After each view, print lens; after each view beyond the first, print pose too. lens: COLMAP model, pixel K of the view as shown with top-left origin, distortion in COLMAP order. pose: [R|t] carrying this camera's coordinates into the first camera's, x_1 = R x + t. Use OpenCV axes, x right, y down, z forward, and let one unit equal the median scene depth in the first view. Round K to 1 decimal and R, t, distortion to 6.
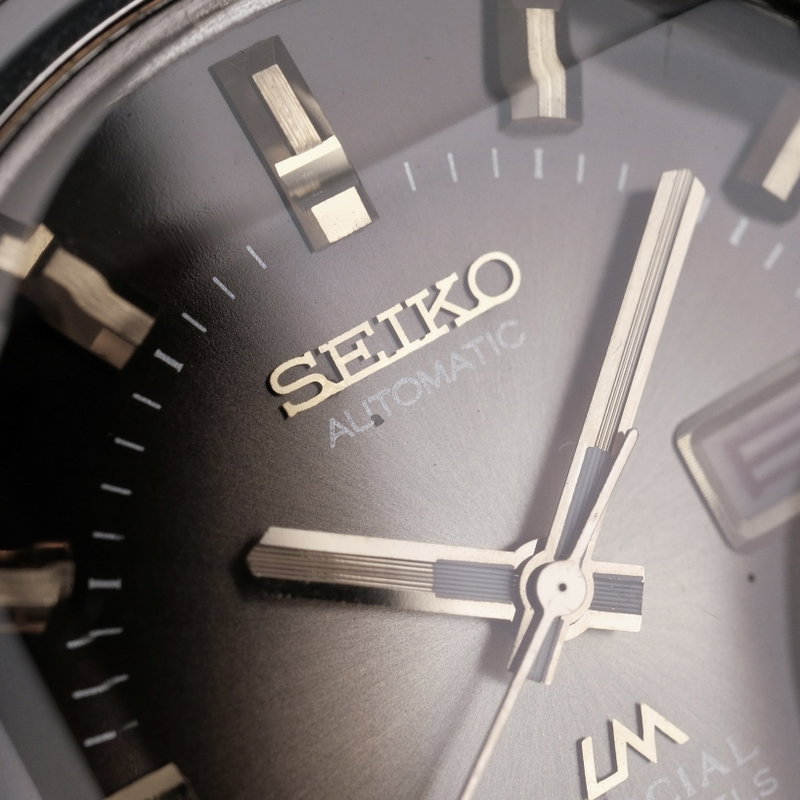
lens RADIAL K [[2779.6, 0, 400.0], [0, 2779.6, 397.7], [0, 0, 1]] dist [0.082461, 0.000000]
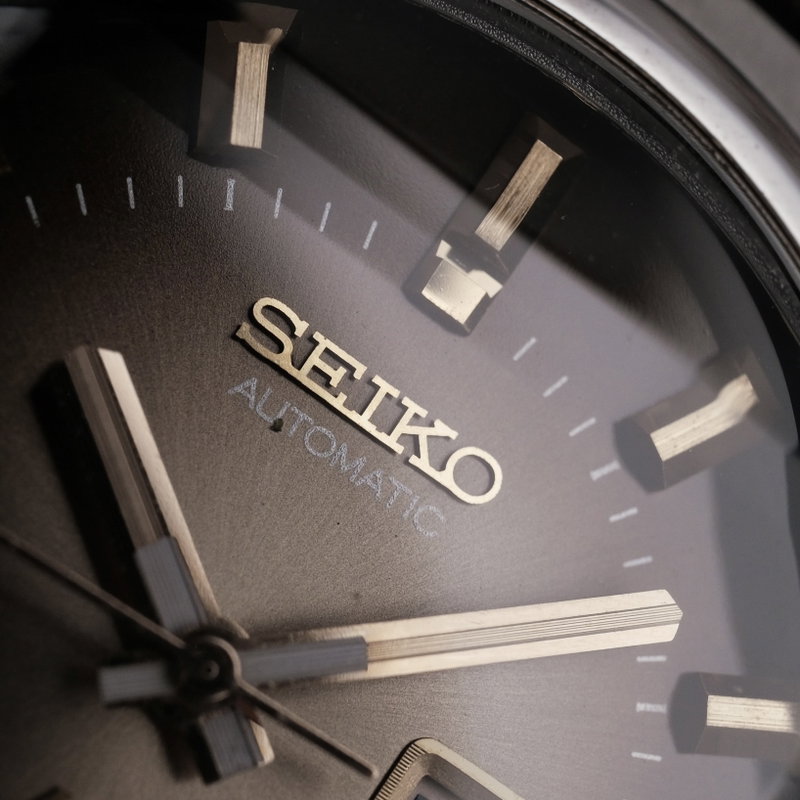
lens RADIAL K [[2779.6, 0, 398.7], [0, 2779.6, 401.6], [0, 0, 1]] dist [0.082461, 0.000000]
pose [[0.482239, 0.841966, -0.241948, 0.226929], [-0.875170, 0.450723, -0.175856, 0.131209], [-0.039013, 0.296550, 0.954220, 0.118453]]
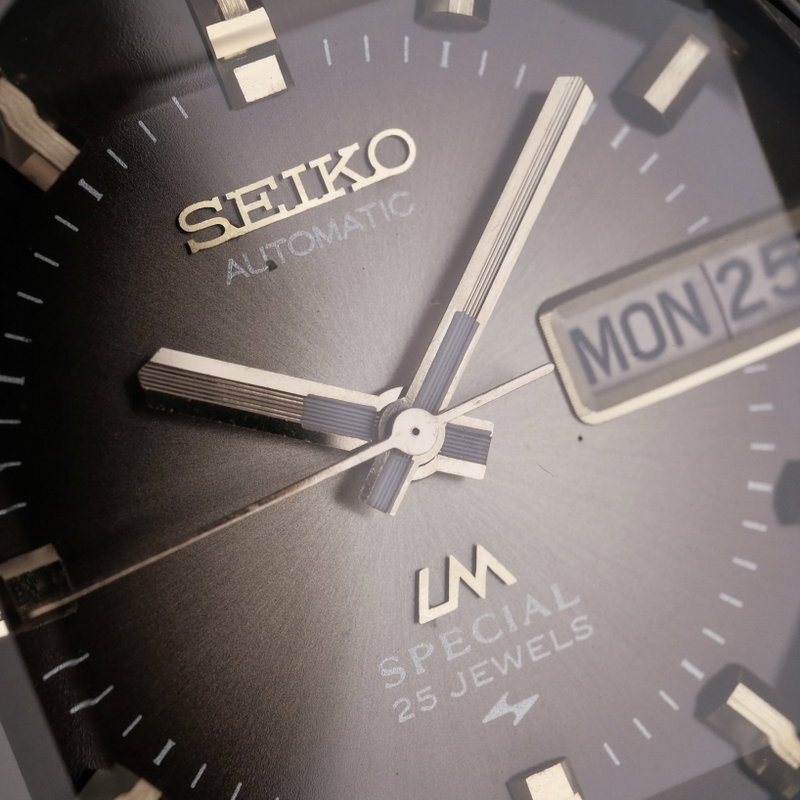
lens RADIAL K [[2779.6, 0, 398.6], [0, 2779.6, 402.4], [0, 0, 1]] dist [0.082461, 0.000000]
pose [[0.993111, 0.116340, -0.013997, 0.064723], [-0.115875, 0.992797, 0.030433, 0.022830], [0.017437, -0.028602, 0.999439, -0.119407]]
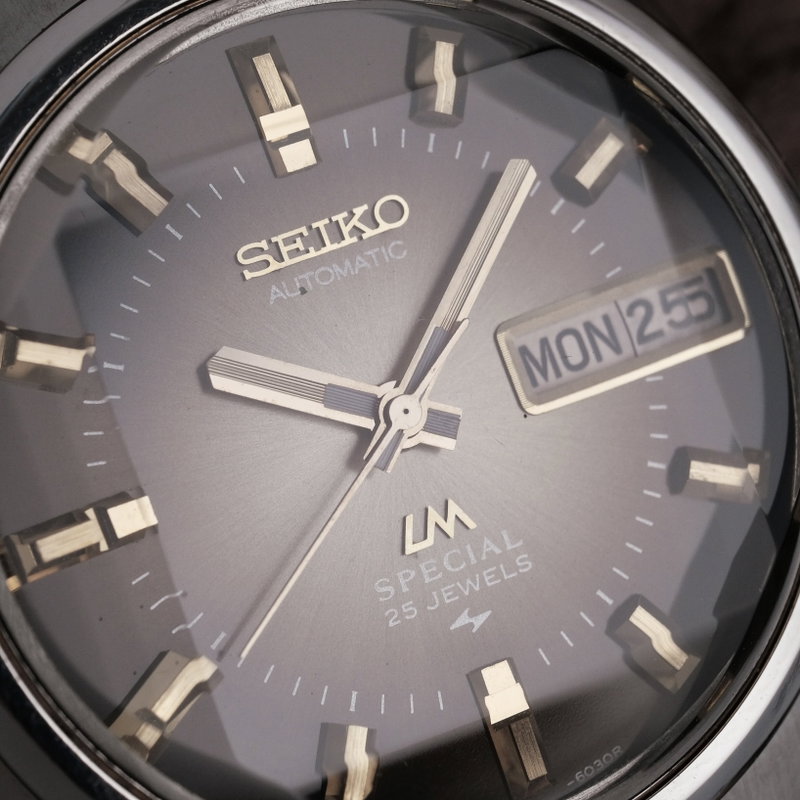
lens RADIAL K [[2779.6, 0, 399.1], [0, 2779.6, 402.1], [0, 0, 1]] dist [0.082461, 0.000000]
pose [[0.990802, 0.135314, -0.000878, 0.054311], [-0.135276, 0.990325, -0.030919, 0.109325], [-0.003314, 0.030754, 0.999521, -0.536100]]
